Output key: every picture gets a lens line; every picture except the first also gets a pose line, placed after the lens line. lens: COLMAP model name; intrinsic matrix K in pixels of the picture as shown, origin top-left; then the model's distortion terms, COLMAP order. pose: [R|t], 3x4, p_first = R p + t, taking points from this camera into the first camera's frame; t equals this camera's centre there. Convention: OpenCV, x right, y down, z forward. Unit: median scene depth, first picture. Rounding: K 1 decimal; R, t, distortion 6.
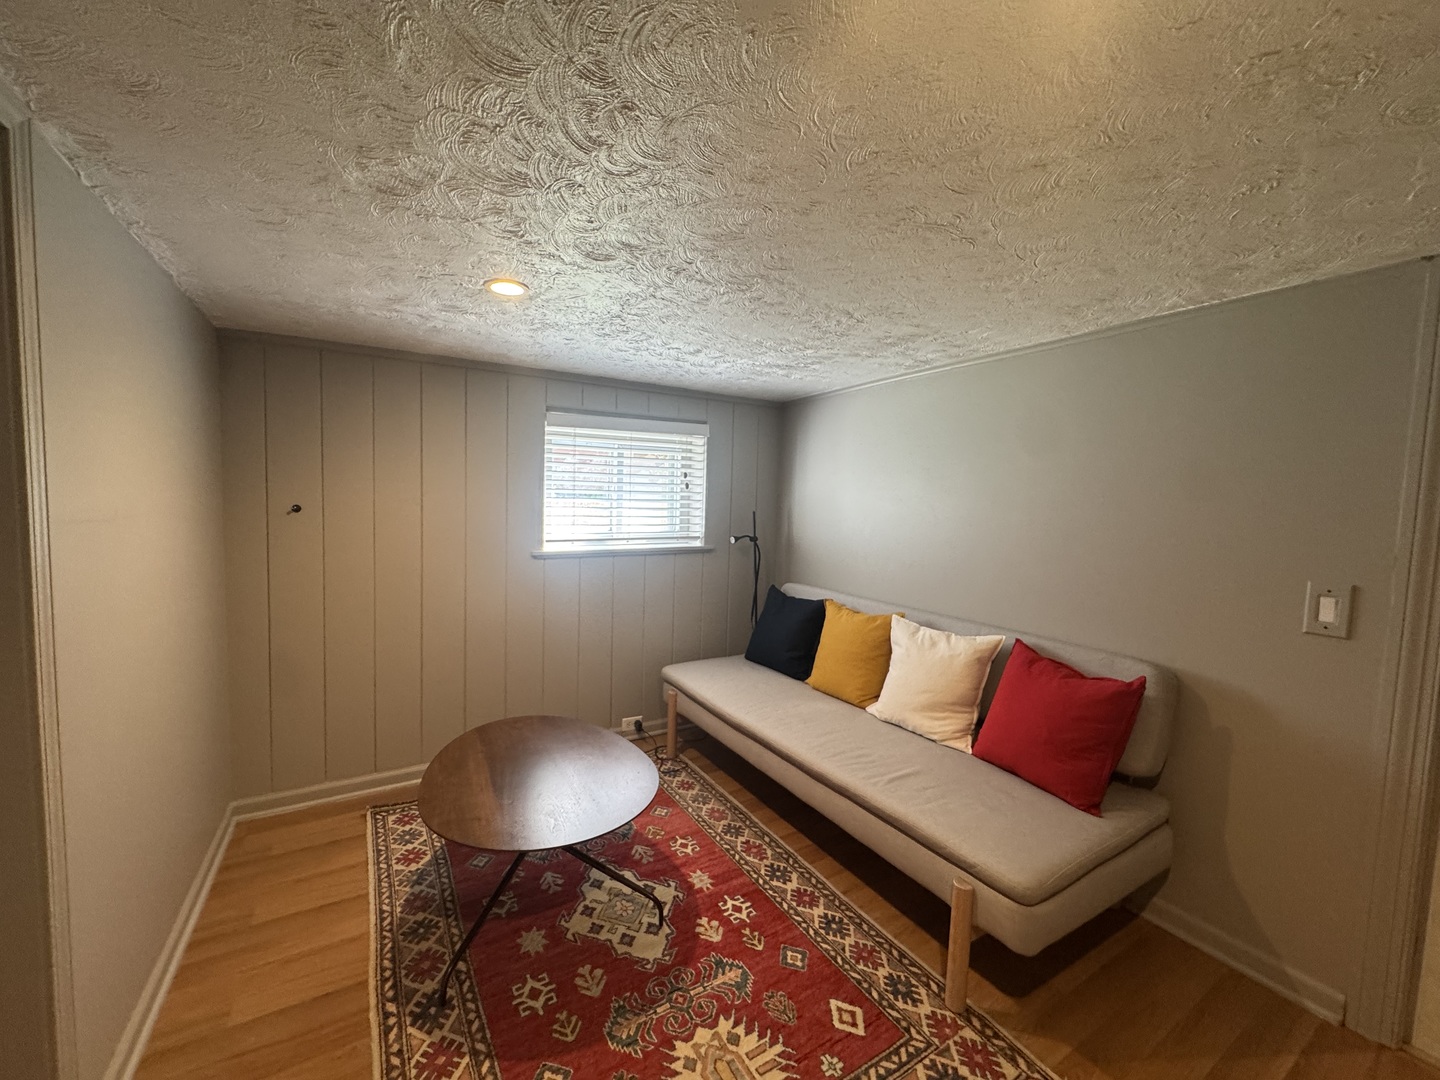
lens RADIAL K [[576.8, 0, 718.6], [0, 576.8, 537.2], [0, 0, 1]] dist [-0.005663, 0.001020]
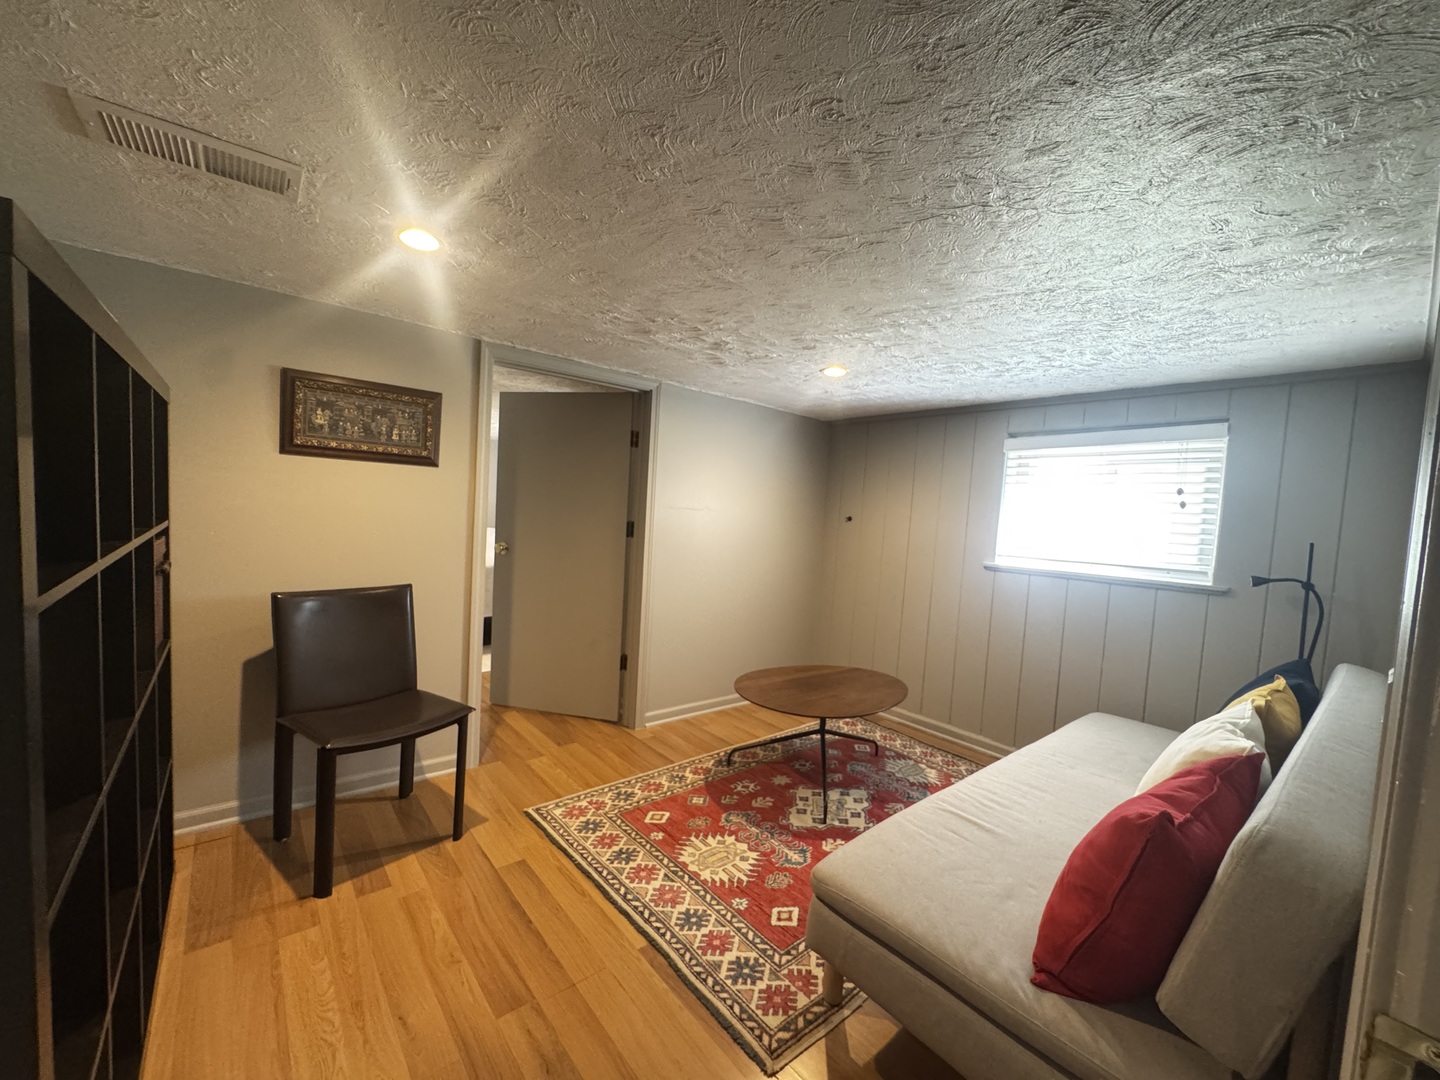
lens RADIAL K [[576.8, 0, 719.8], [0, 576.8, 538.2], [0, 0, 1]] dist [-0.005663, 0.001020]
pose [[0.151571, 0.032571, -0.987910, 1.207424], [-0.116149, 0.993120, 0.014922, 0.034697], [0.981599, 0.112483, 0.154311, 0.514664]]
